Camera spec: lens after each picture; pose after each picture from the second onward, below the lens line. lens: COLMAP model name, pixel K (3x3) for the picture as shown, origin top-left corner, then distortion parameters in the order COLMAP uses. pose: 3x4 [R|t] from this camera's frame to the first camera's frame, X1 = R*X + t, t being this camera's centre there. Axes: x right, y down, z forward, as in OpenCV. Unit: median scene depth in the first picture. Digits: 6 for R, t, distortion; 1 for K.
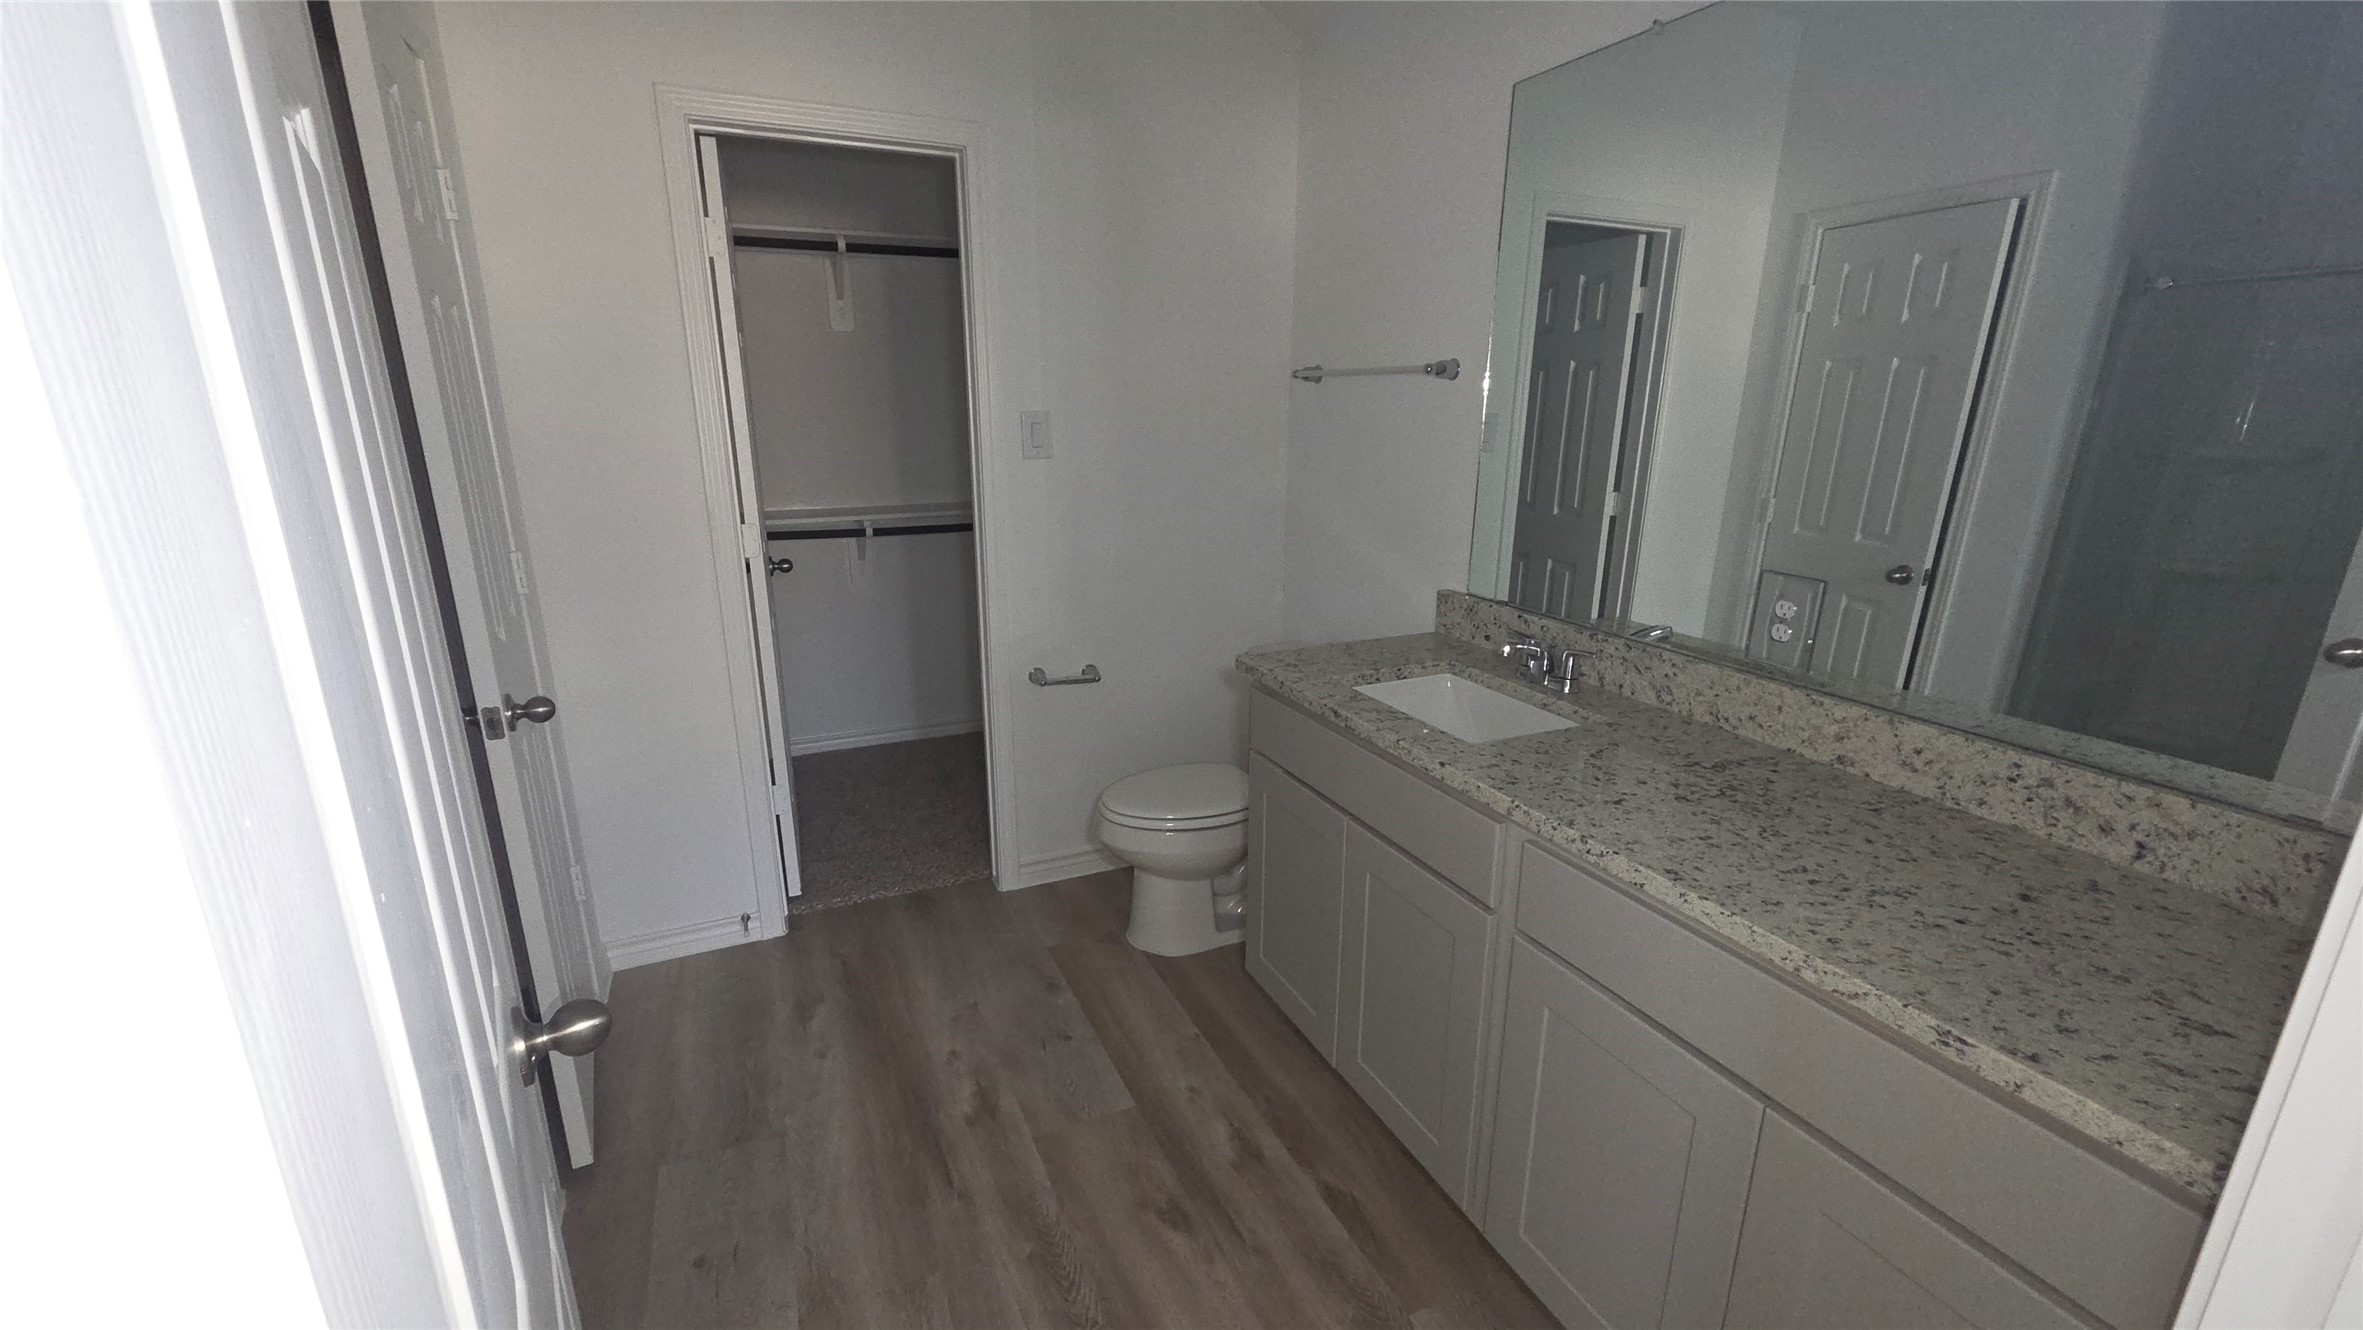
lens RADIAL K [[957.3, 0, 1187.0], [0, 957.3, 670.7], [0, 0, 1]] dist [0.001175, 0.000106]
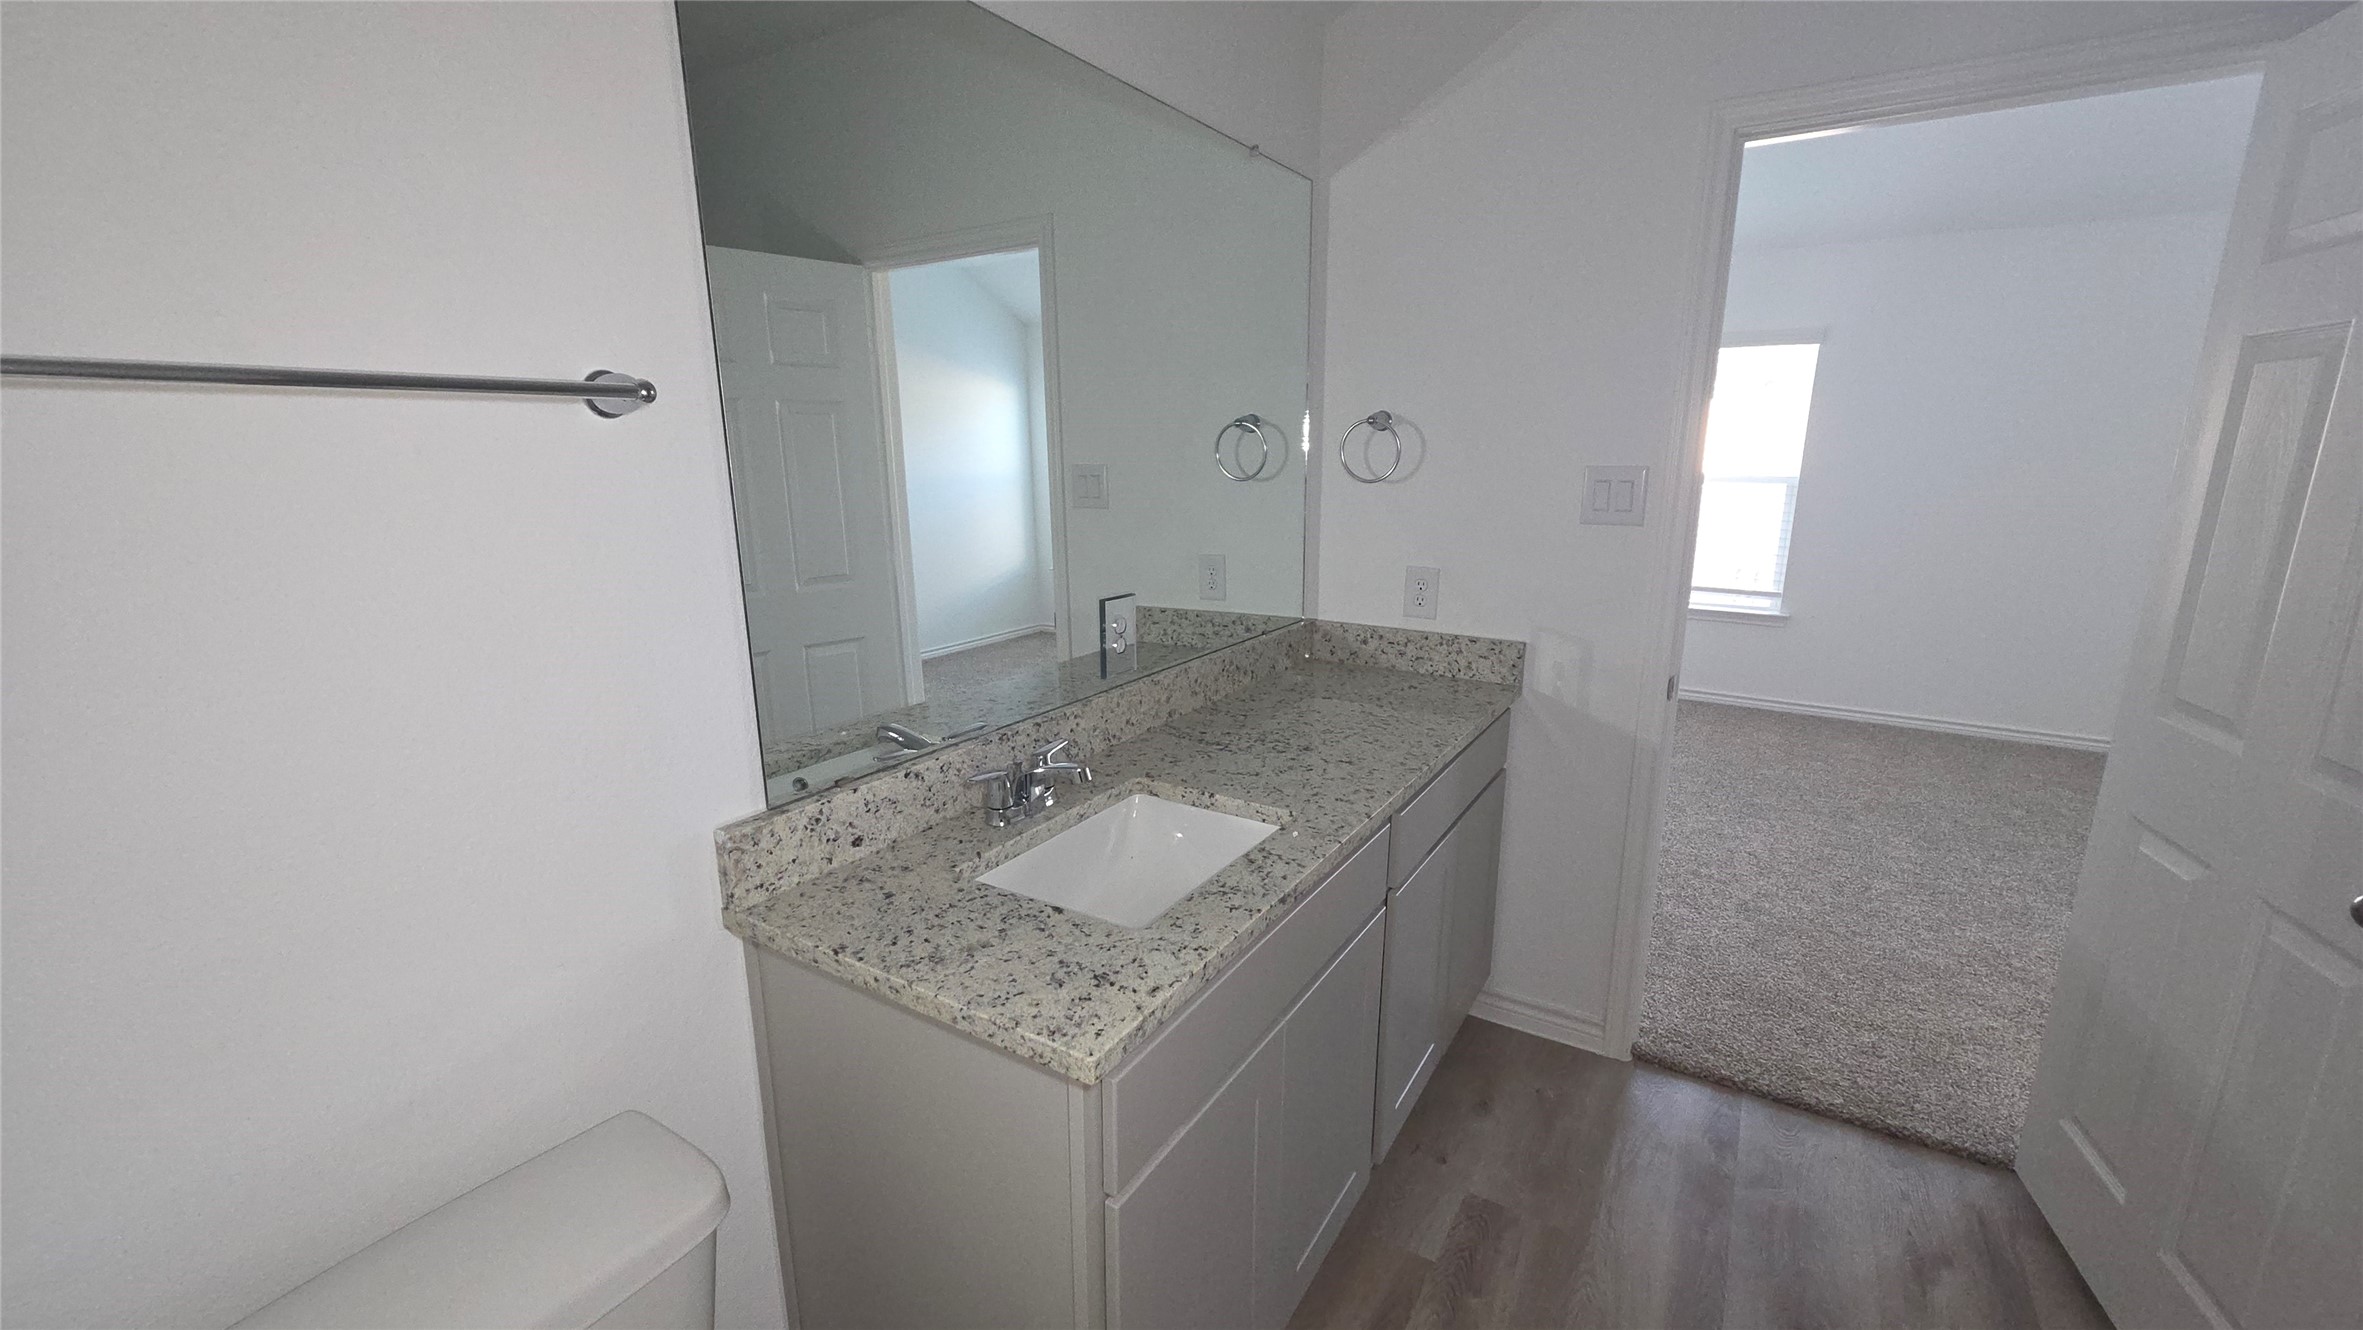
lens RADIAL K [[957.3, 0, 1187.0], [0, 957.3, 670.7], [0, 0, 1]] dist [0.001175, 0.000106]
pose [[-0.554713, -0.195104, 0.808844, -0.393571], [0.230057, 0.898256, 0.374446, -0.447764], [-0.799605, 0.393790, -0.453389, 1.530320]]
